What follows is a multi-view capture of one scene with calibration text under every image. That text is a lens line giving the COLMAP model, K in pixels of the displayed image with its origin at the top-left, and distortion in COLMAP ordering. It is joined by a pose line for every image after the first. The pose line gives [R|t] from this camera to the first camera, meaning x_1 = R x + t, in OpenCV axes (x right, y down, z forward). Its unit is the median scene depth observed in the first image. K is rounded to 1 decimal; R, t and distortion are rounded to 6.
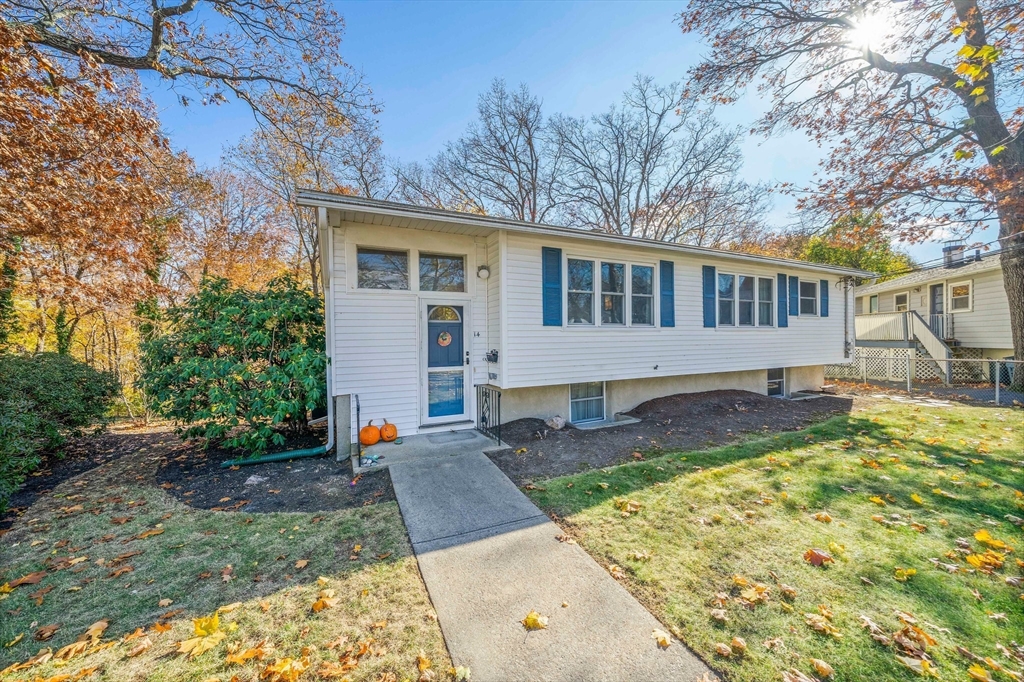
lens RADIAL K [[388.0, 0, 507.8], [0, 388.0, 340.6], [0, 0, 1]] dist [-0.023539, 0.000084]
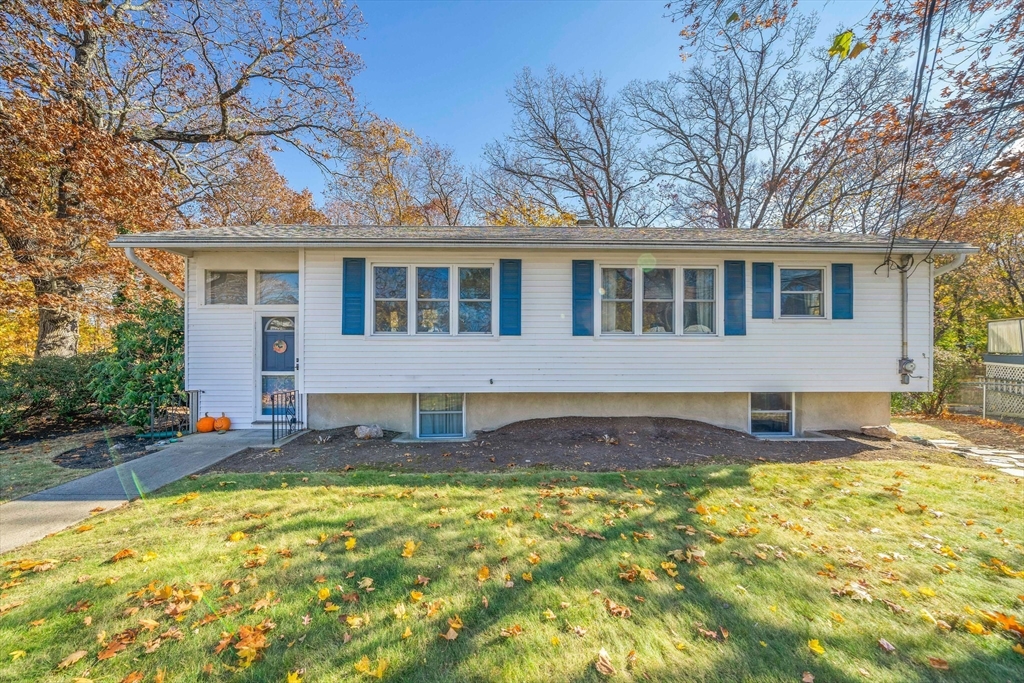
lens RADIAL K [[416.0, 0, 511.1], [0, 416.0, 345.3], [0, 0, 1]] dist [-0.011117, -0.000790]
pose [[0.913838, 0.006486, -0.406027, 0.823425], [-0.012522, 0.999847, -0.012211, -0.001794], [0.405886, 0.016243, 0.913779, 0.153875]]
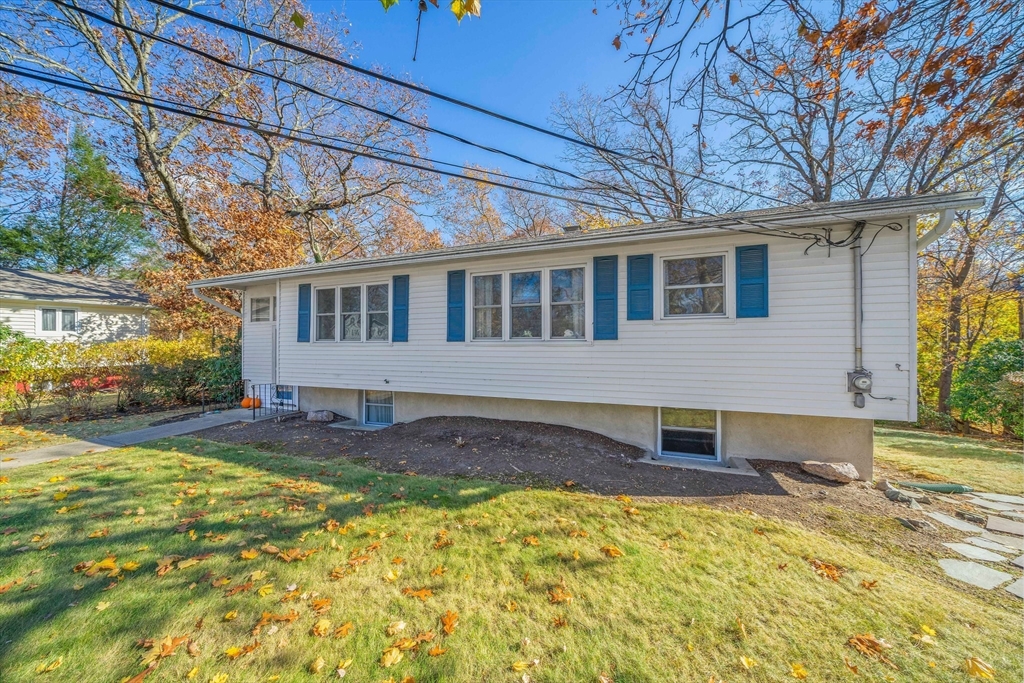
lens RADIAL K [[348.6, 0, 518.7], [0, 348.6, 345.9], [0, 0, 1]] dist [-0.005340, 0.000021]
pose [[0.687295, 0.001750, -0.726376, 1.319623], [-0.017238, 0.999755, -0.013902, -0.018143], [0.726174, 0.022076, 0.687157, 0.630050]]
